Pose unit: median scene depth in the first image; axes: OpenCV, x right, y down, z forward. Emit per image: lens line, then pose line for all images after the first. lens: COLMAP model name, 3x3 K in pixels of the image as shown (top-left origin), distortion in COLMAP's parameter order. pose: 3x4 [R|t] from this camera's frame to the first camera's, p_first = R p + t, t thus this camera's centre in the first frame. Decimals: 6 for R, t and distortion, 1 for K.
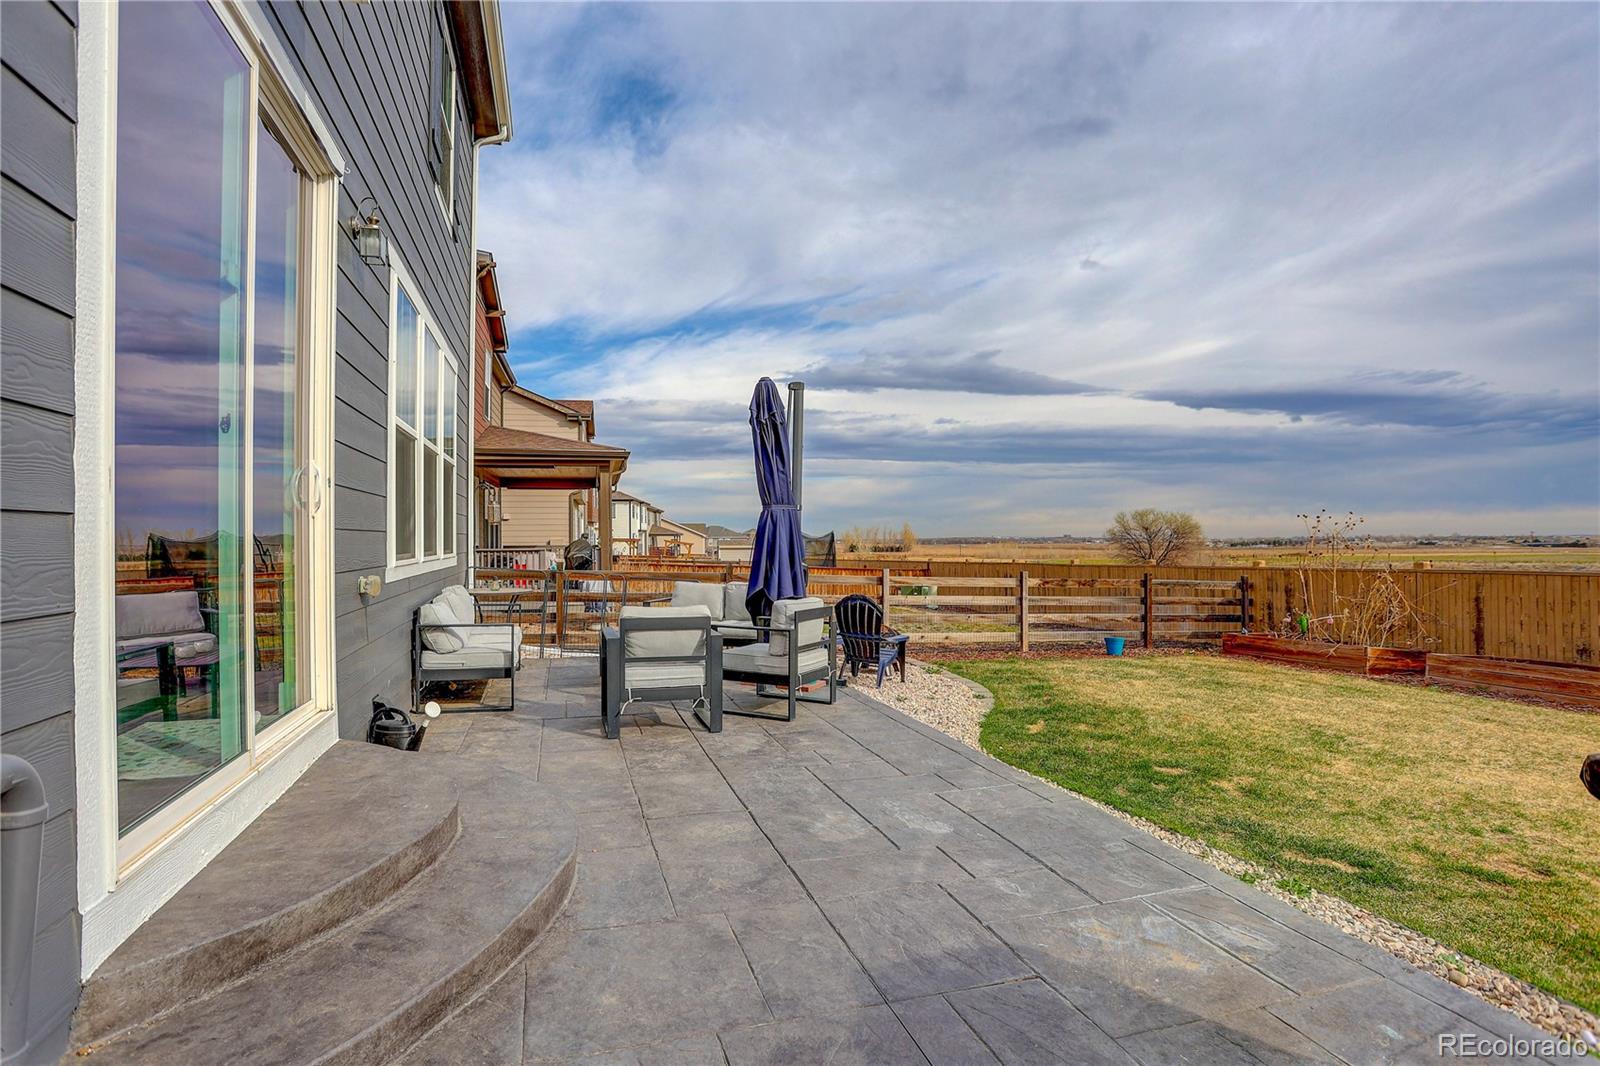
lens RADIAL K [[756.0, 0, 783.6], [0, 756.0, 533.7], [0, 0, 1]] dist [-0.044921, 0.010502]
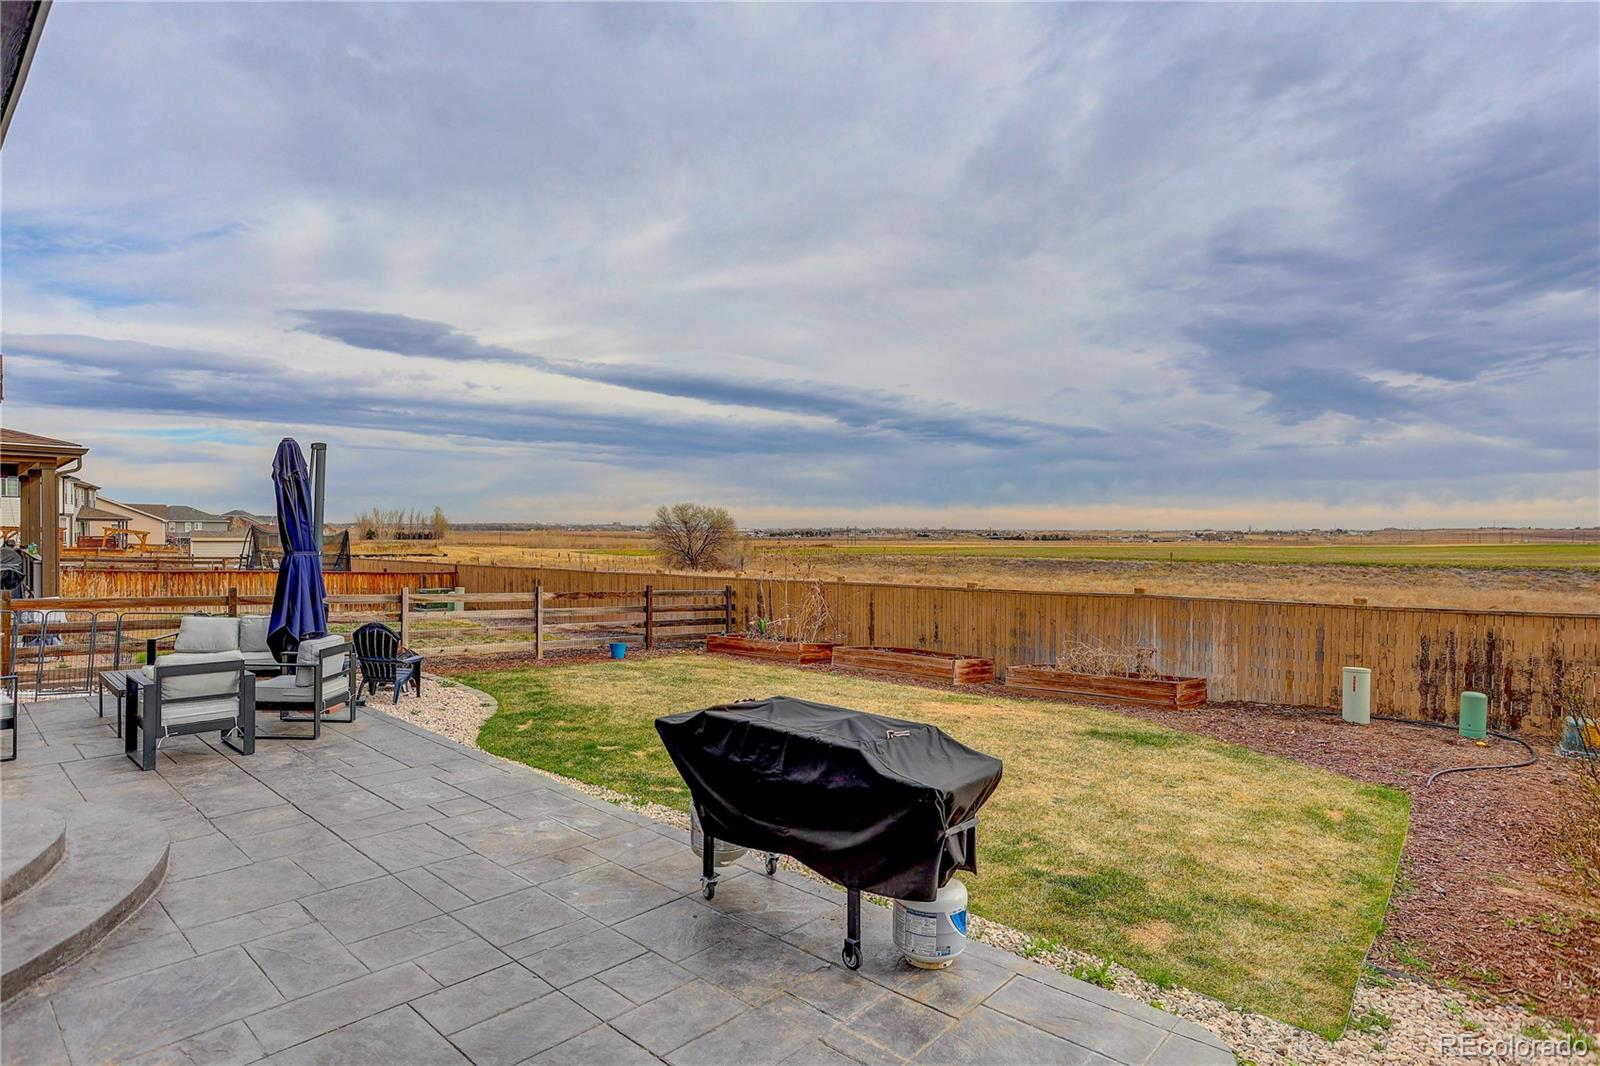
lens RADIAL K [[913.6, 0, 784.6], [0, 913.6, 532.2], [0, 0, 1]] dist [-0.037276, 0.012000]
pose [[0.867994, 0.005426, 0.496545, -0.050233], [-0.022498, 0.999343, 0.028408, -0.121446], [-0.496065, -0.035830, 0.867546, -0.528766]]
